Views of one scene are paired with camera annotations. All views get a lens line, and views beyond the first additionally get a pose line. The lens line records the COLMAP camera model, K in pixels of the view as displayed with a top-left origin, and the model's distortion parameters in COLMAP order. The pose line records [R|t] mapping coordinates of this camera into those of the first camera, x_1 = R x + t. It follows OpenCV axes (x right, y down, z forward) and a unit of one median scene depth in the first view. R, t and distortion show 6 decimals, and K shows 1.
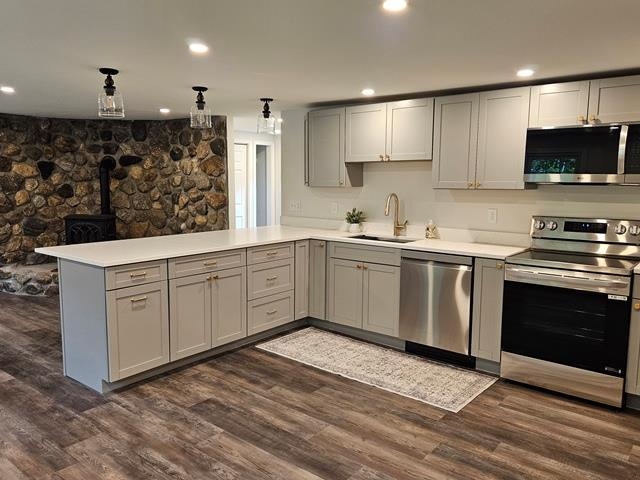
lens RADIAL K [[486.8, 0, 320.0], [0, 486.8, 240.0], [0, 0, 1]] dist [0.027288, -0.006264]
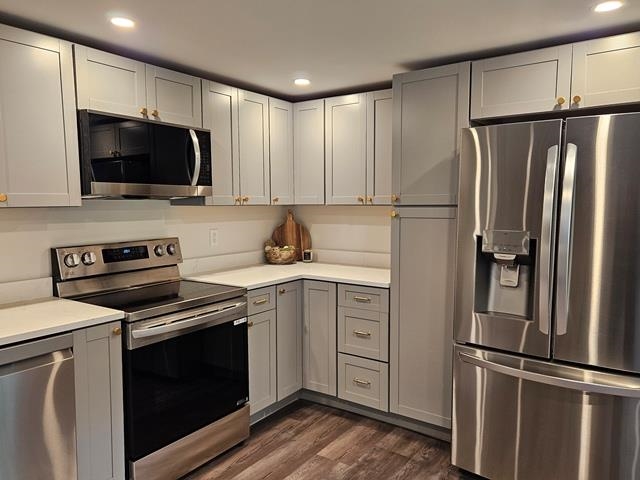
lens RADIAL K [[486.8, 0, 320.0], [0, 486.8, 240.0], [0, 0, 1]] dist [0.027288, -0.006264]
pose [[-0.073669, -0.093008, 0.992936, -0.129979], [0.120026, 0.987578, 0.101411, -0.048197], [-0.990034, 0.126649, -0.061591, 0.412970]]
